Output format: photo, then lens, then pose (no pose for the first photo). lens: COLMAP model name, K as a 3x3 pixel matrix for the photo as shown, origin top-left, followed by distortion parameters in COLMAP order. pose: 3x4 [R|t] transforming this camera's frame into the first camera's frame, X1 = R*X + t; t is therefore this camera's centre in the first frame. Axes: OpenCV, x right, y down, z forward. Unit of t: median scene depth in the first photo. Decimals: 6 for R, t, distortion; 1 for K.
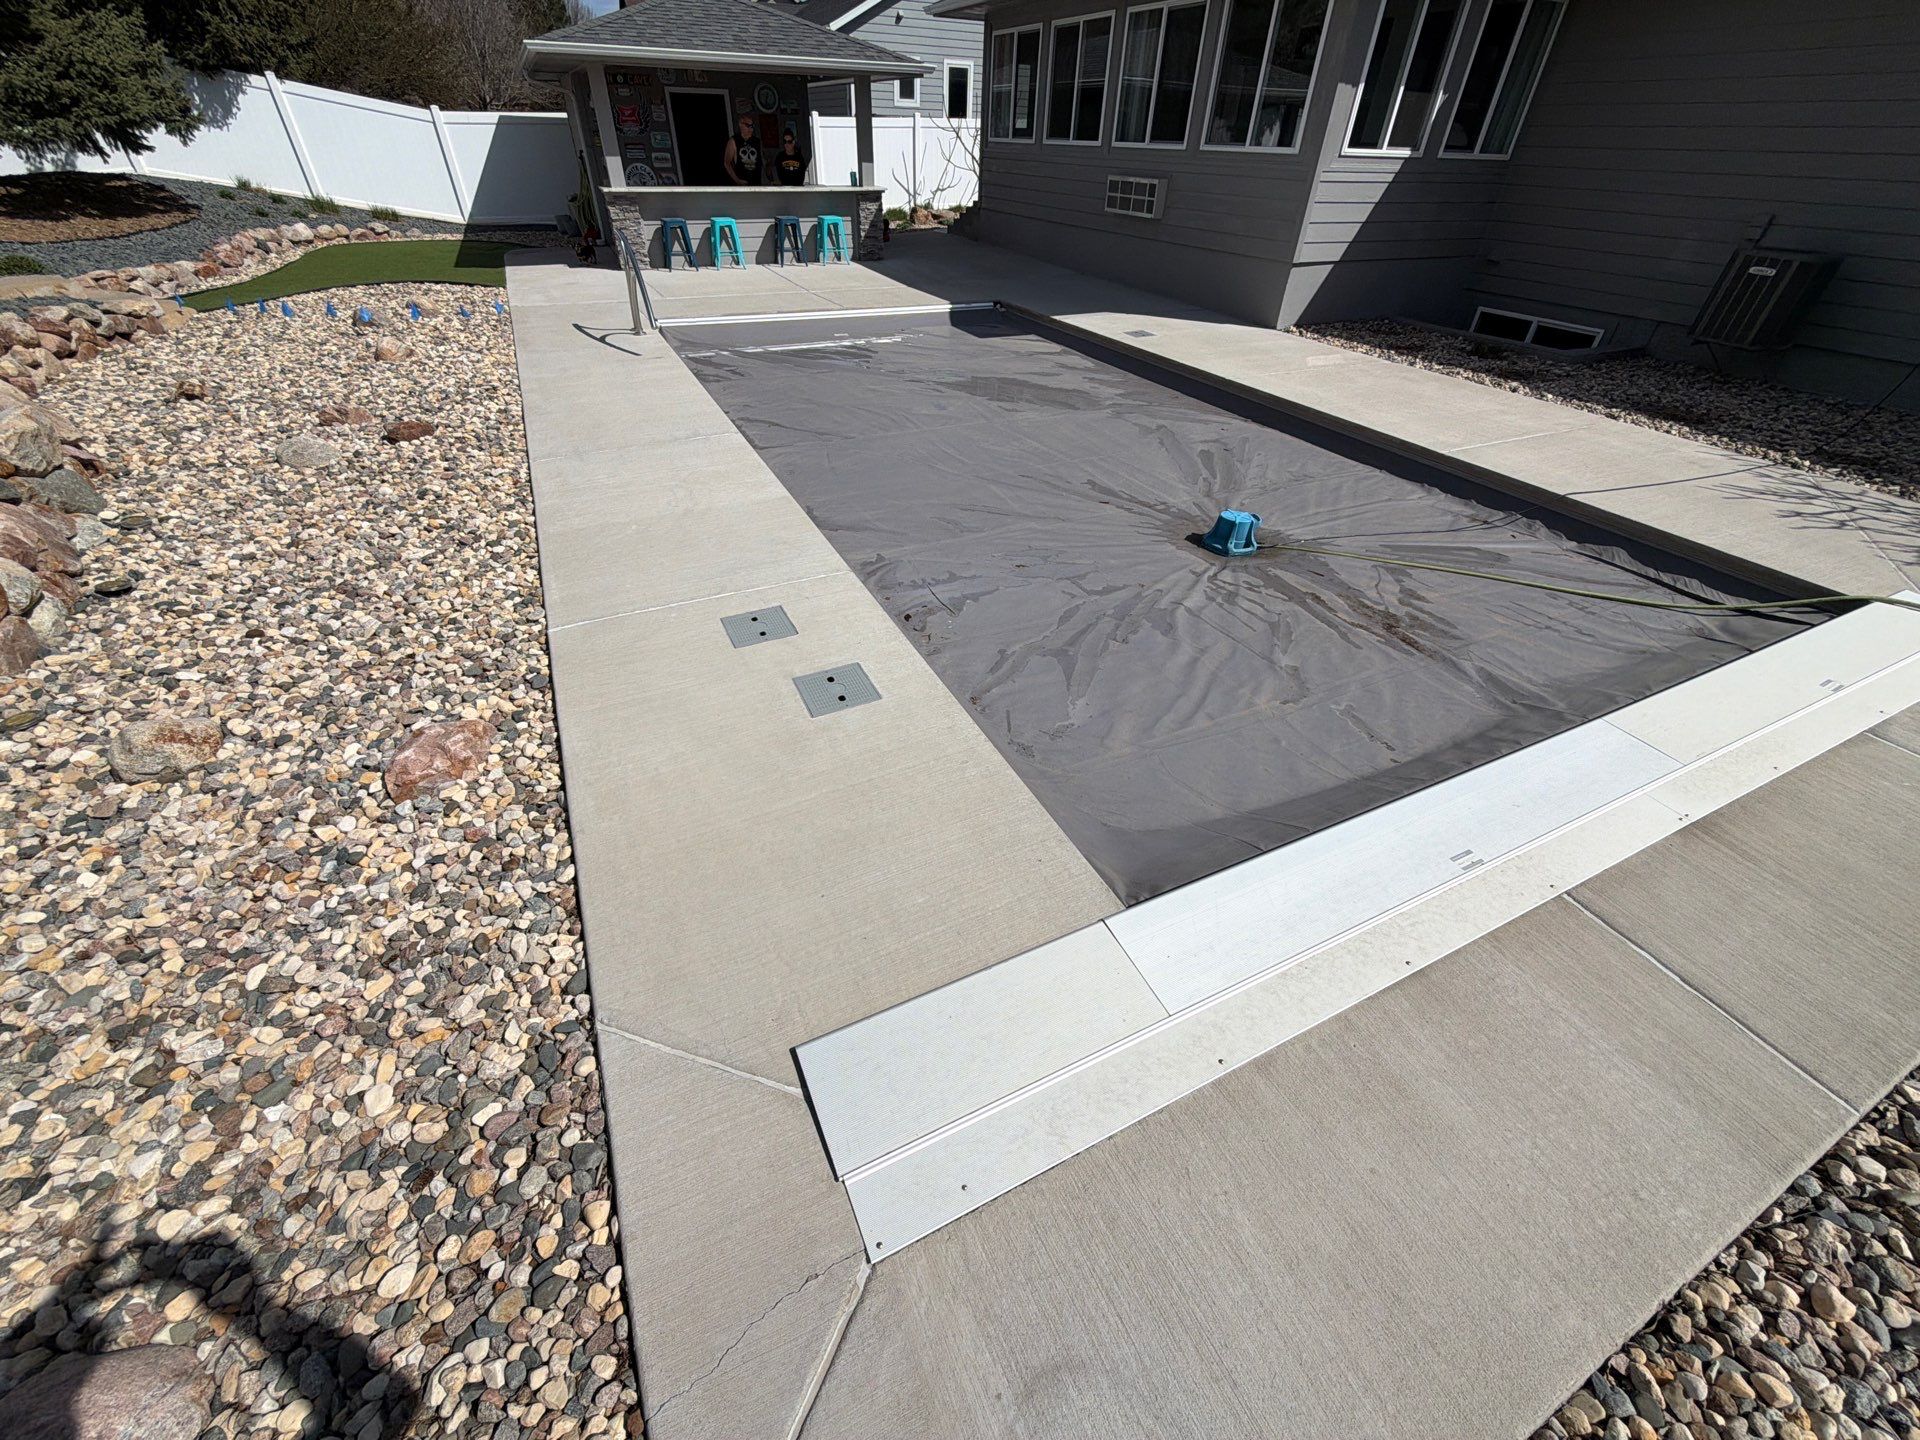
lens RADIAL K [[760.9, 0, 950.4], [0, 760.9, 716.5], [0, 0, 1]] dist [0.002268, 0.000366]
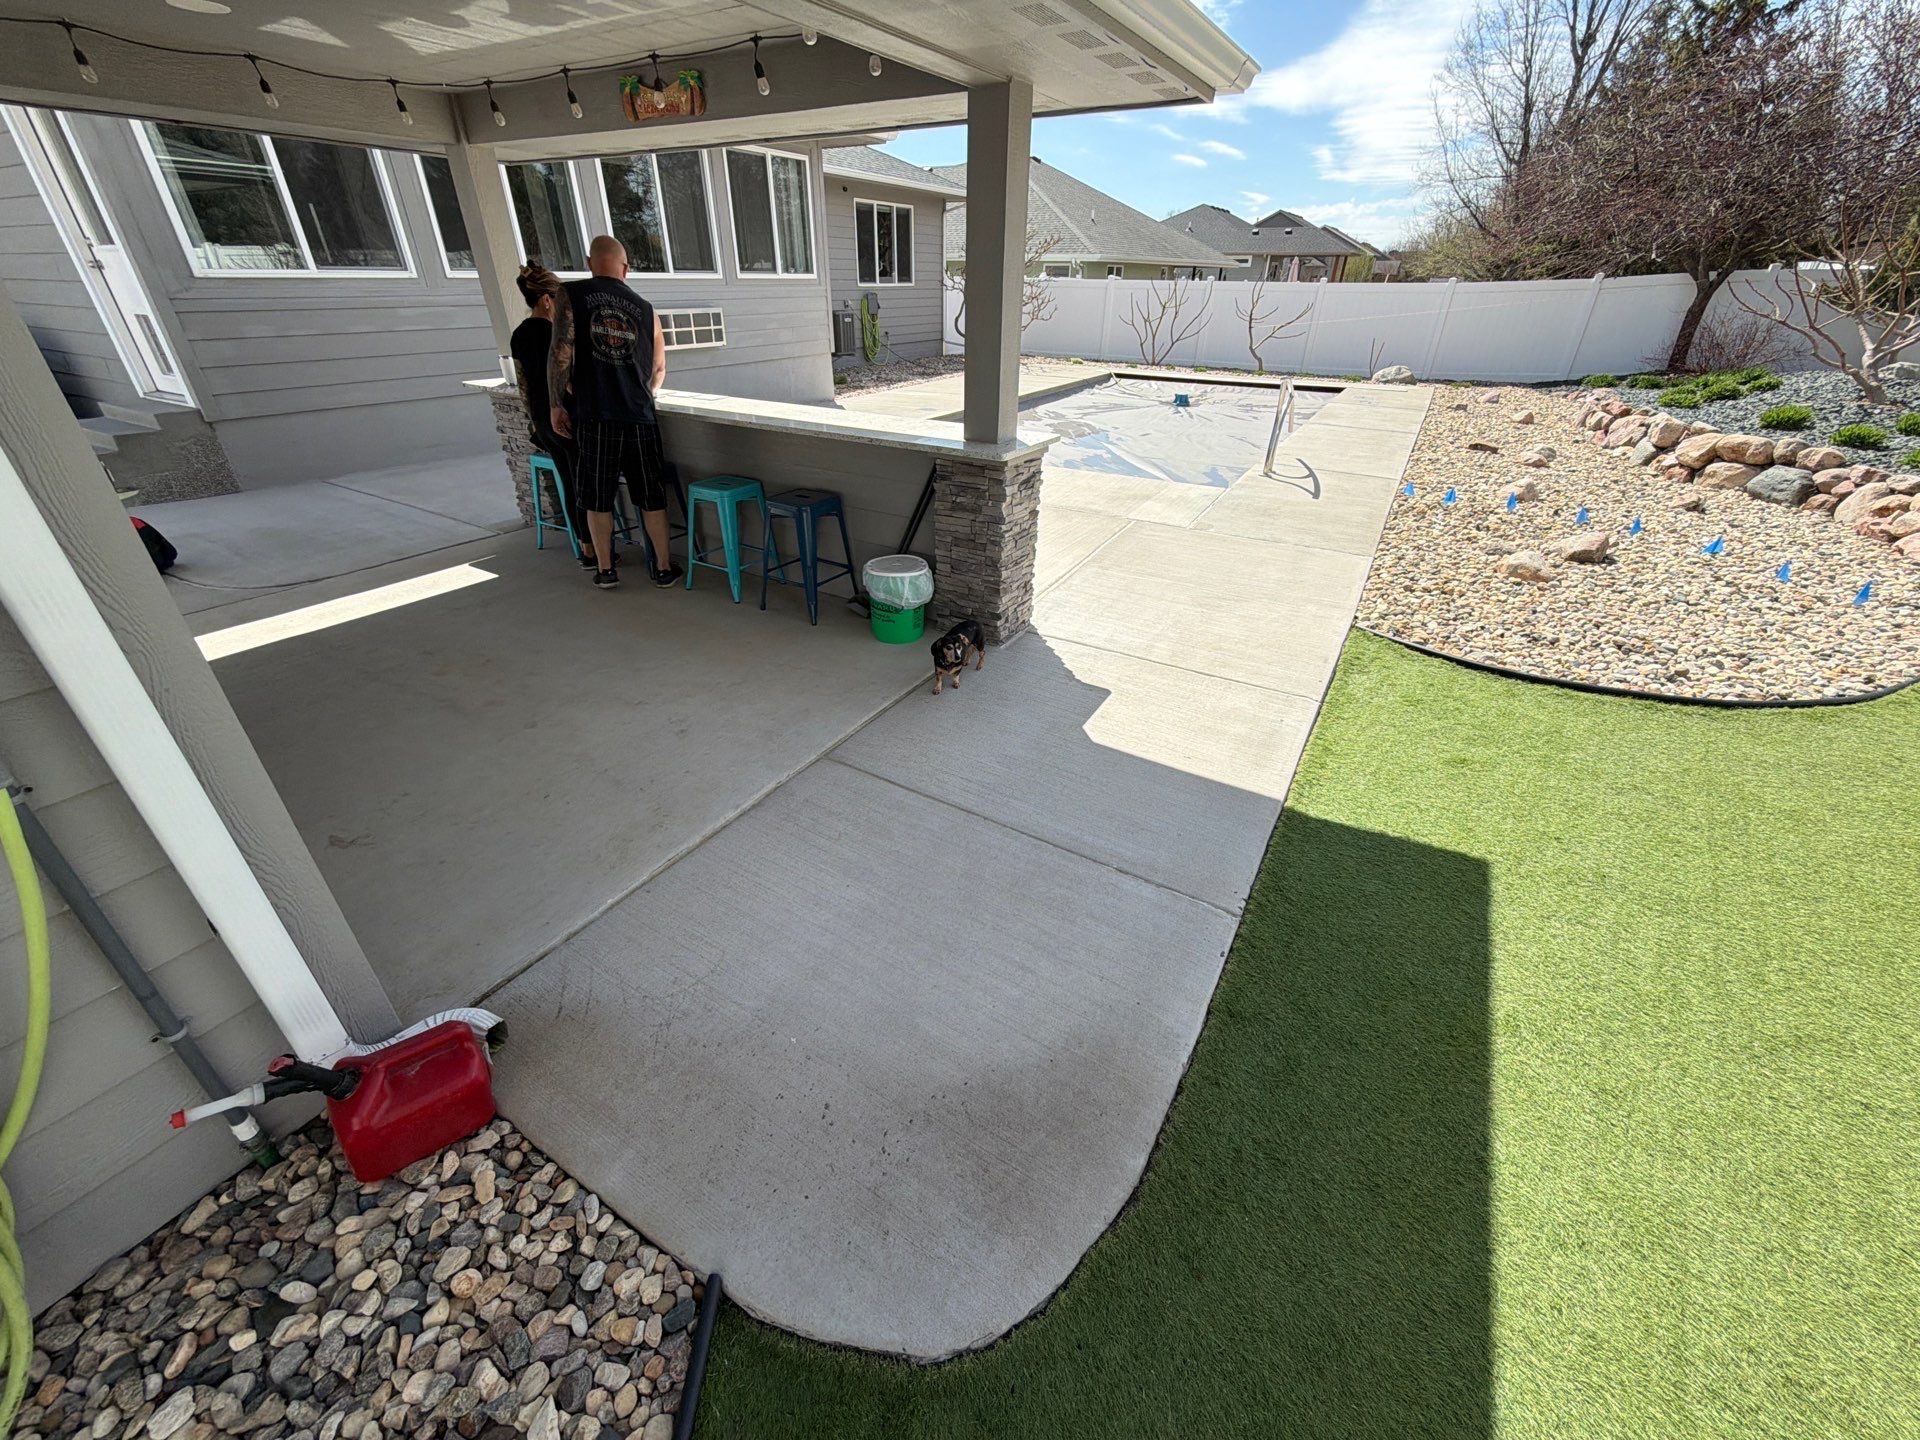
lens RADIAL K [[773.1, 0, 960.0], [0, 773.1, 720.0], [0, 0, 1]] dist [-0.001227, -0.000099]
pose [[-0.566980, -0.439482, 0.696699, -1.180849], [0.479796, 0.511304, 0.712996, -1.442671], [-0.669574, 0.738528, -0.079037, 1.835710]]
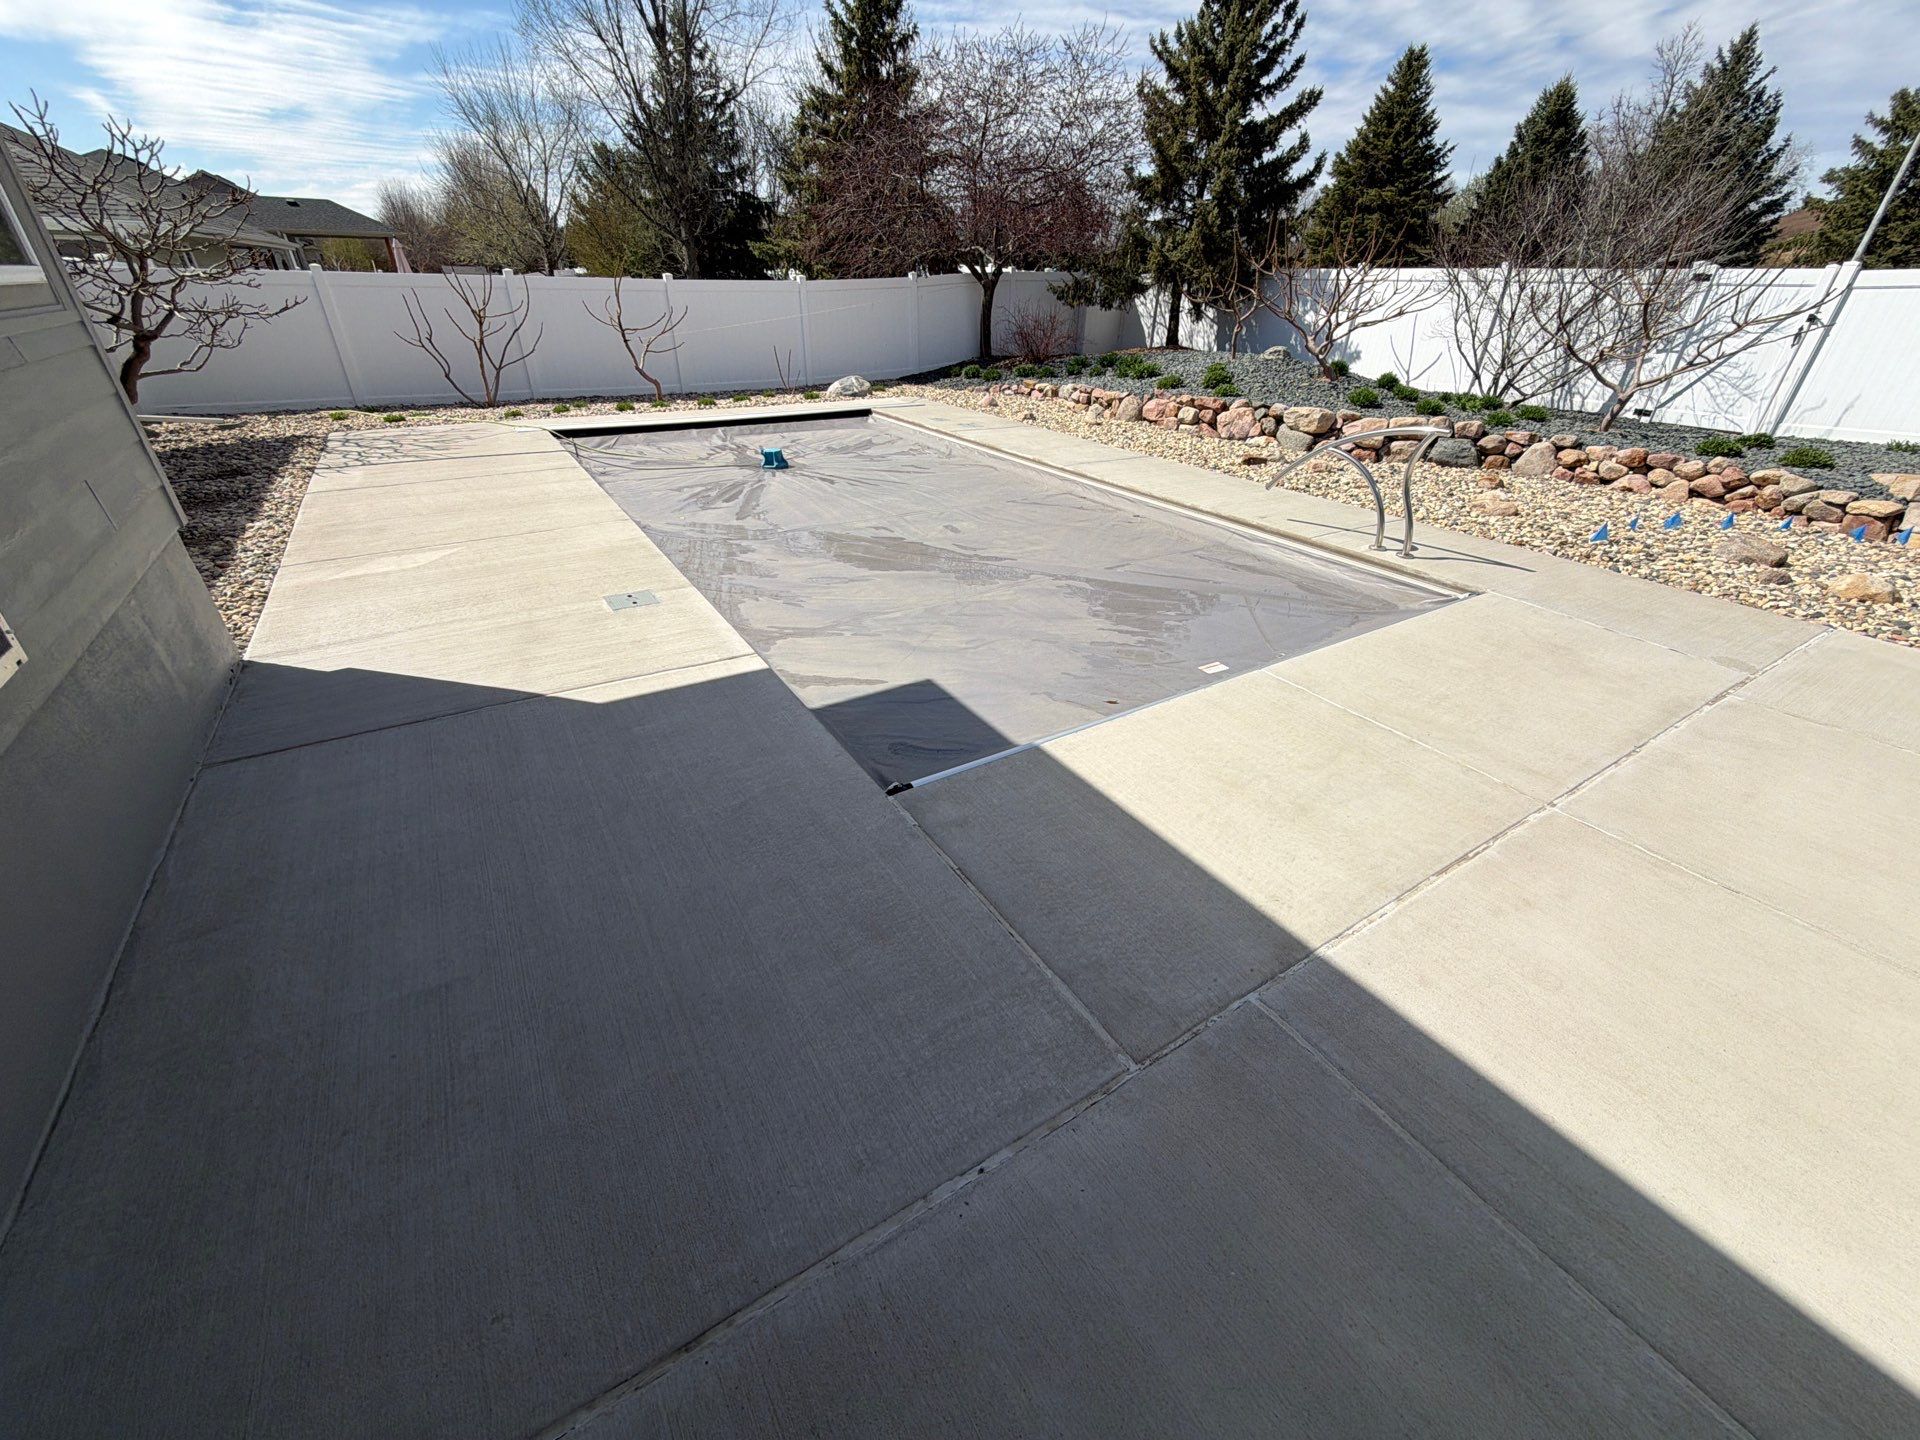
lens RADIAL K [[778.2, 0, 962.9], [0, 778.2, 723.1], [0, 0, 1]] dist [0.000377, -0.000258]
pose [[-0.991827, 0.016115, -0.126568, 0.106398], [-0.110234, 0.391267, 0.913651, -1.260349], [0.064246, 0.920136, -0.386293, 1.649741]]
